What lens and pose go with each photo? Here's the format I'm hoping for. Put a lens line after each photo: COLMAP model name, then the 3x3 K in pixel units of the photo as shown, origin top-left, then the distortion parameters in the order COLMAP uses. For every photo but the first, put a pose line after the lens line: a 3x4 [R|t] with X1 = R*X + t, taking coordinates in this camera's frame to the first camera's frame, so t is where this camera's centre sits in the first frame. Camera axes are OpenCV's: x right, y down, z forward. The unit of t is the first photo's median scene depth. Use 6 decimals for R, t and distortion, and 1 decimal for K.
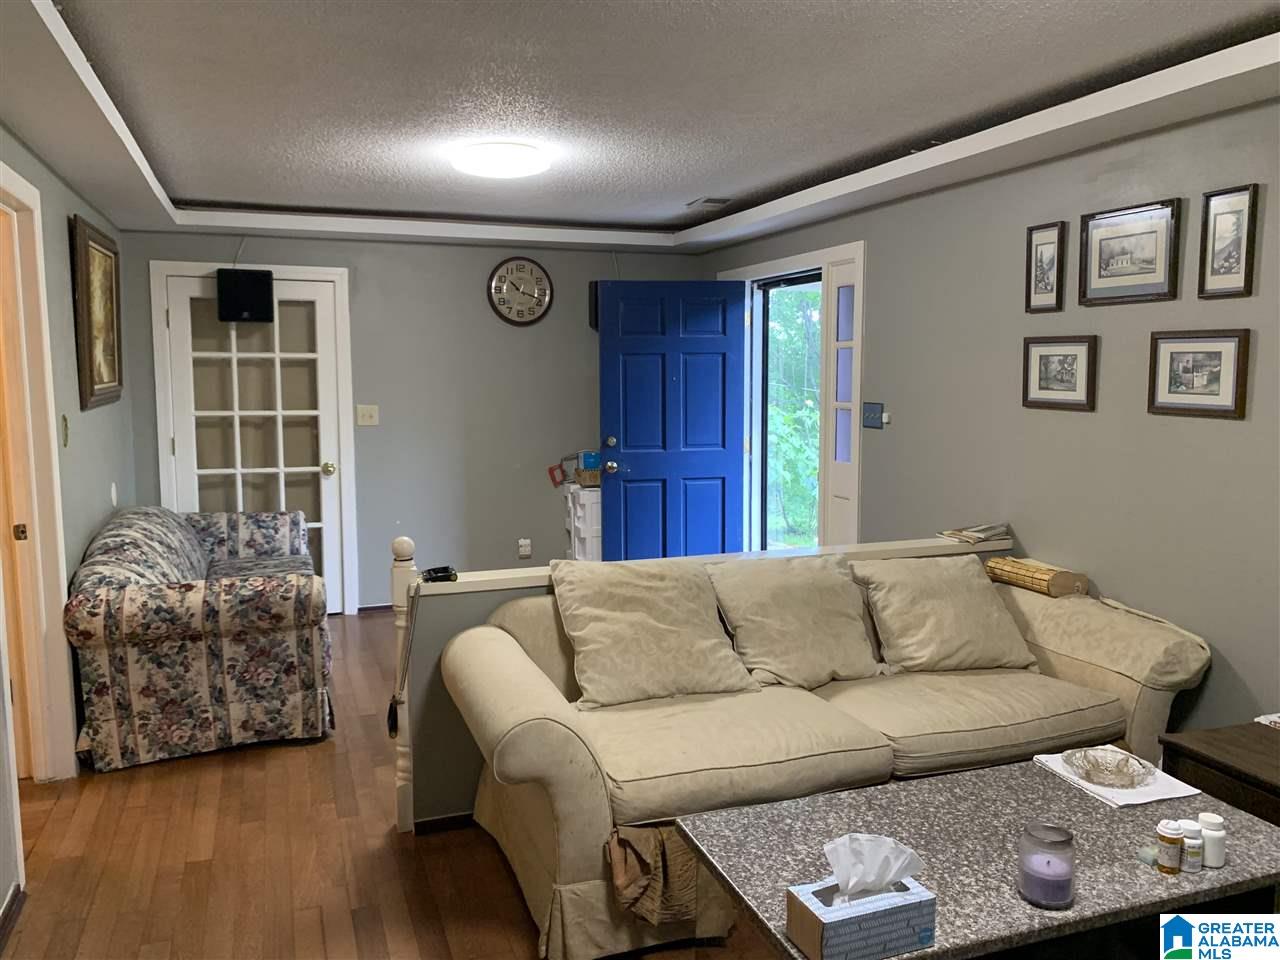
lens RADIAL K [[999.2, 0, 641.4], [0, 999.2, 477.4], [0, 0, 1]] dist [0.030356, -0.009694]
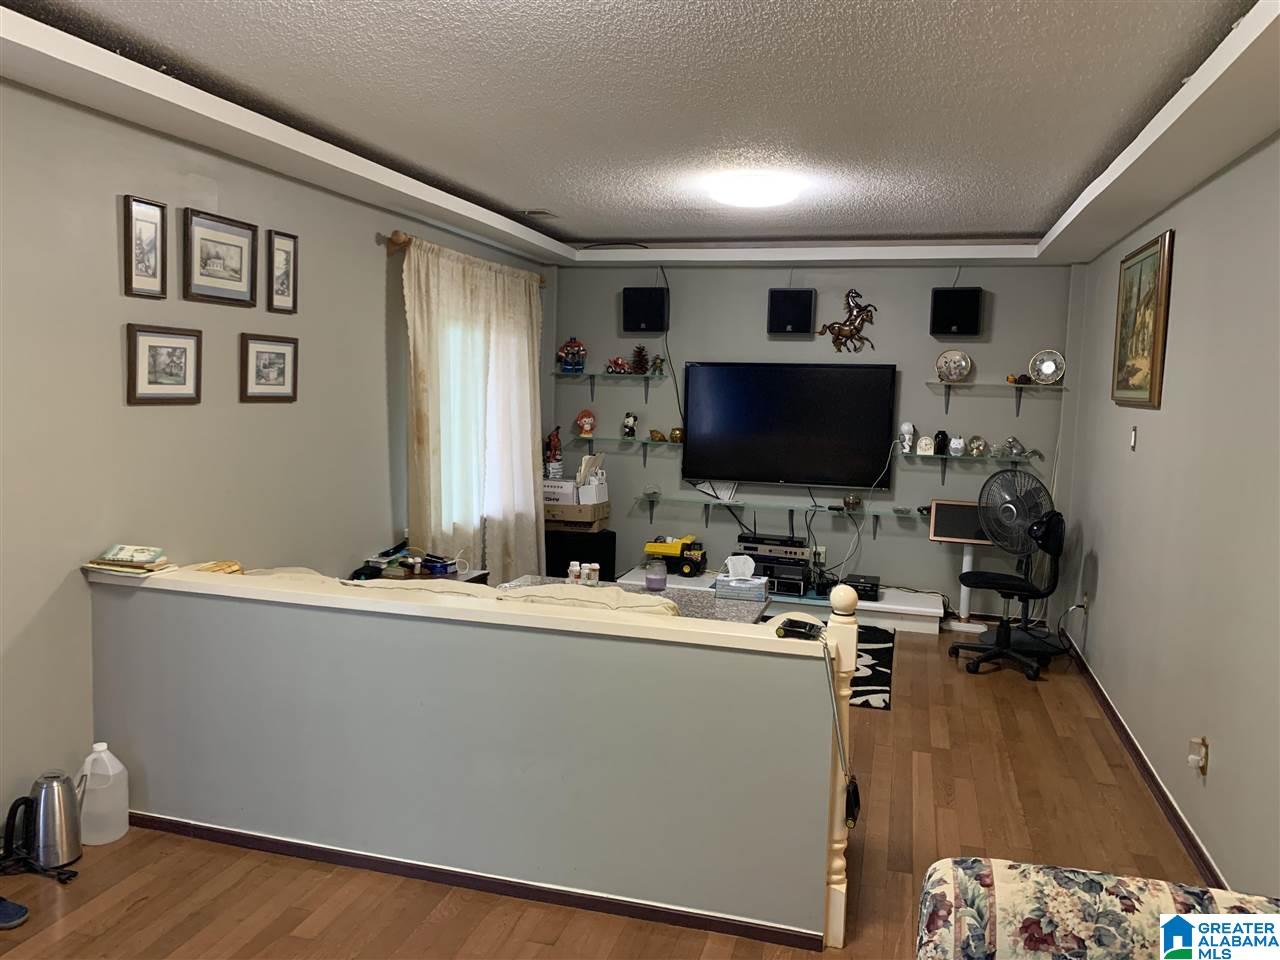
lens RADIAL K [[999.2, 0, 640.2], [0, 999.2, 475.5], [0, 0, 1]] dist [0.030356, -0.009694]
pose [[-0.816409, -0.078675, 0.572090, -0.524936], [0.034348, 0.982306, 0.184105, -0.171842], [-0.576452, 0.169955, -0.799262, 1.612670]]
